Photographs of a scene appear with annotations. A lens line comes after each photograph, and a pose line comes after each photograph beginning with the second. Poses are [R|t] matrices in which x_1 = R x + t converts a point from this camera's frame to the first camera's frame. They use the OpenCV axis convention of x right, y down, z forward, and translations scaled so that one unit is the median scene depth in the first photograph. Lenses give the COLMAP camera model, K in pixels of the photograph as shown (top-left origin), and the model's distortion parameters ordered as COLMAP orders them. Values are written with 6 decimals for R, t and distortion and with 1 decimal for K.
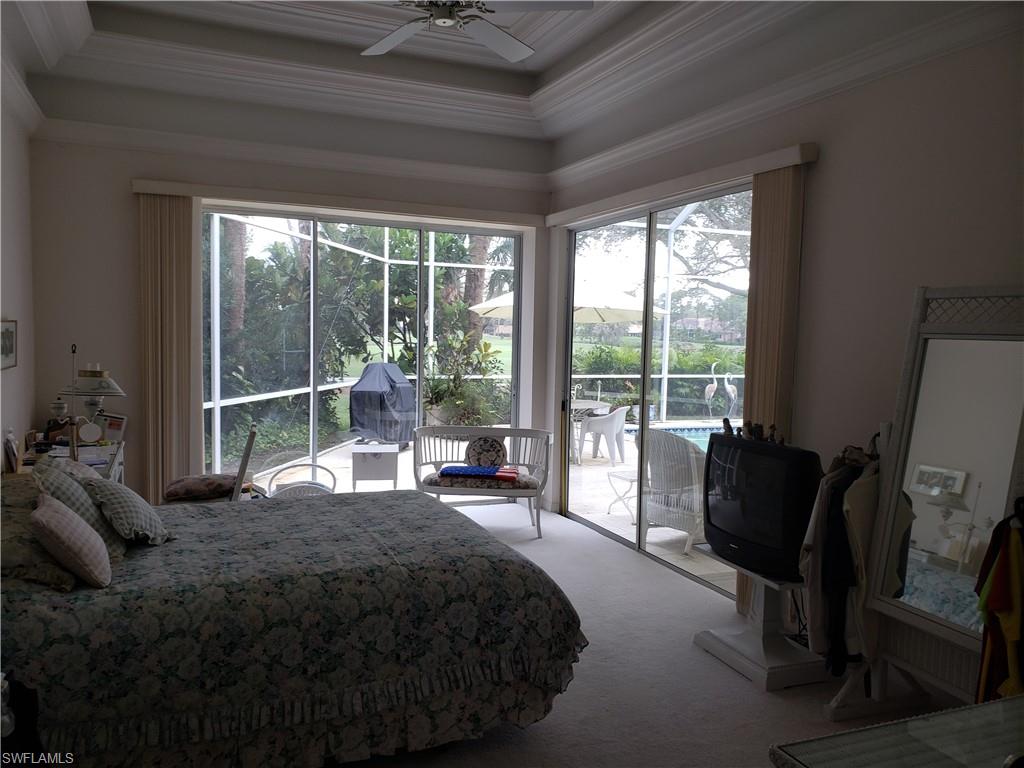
lens RADIAL K [[802.6, 0, 523.0], [0, 802.6, 391.1], [0, 0, 1]] dist [0.002405, 0.004802]
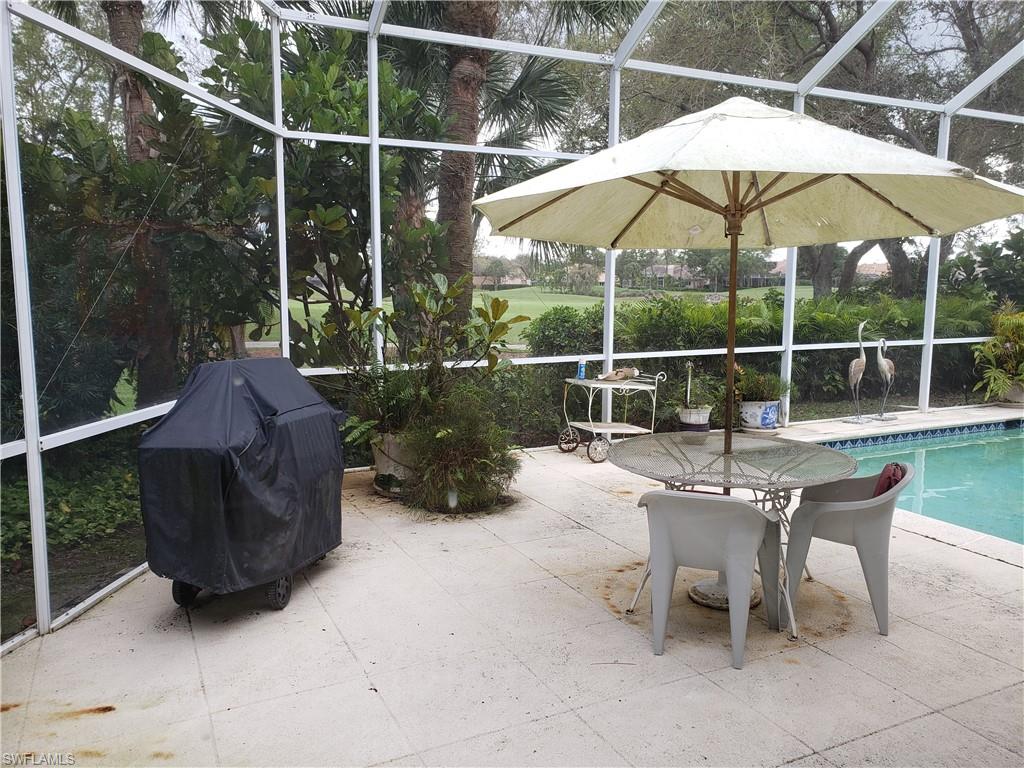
lens RADIAL K [[802.6, 0, 523.0], [0, 802.6, 391.1], [0, 0, 1]] dist [0.002405, 0.004802]
pose [[0.998917, -0.027990, 0.037166, -0.044636], [0.025702, 0.997826, 0.060693, -0.032098], [-0.038784, -0.059672, 0.997464, 0.487654]]
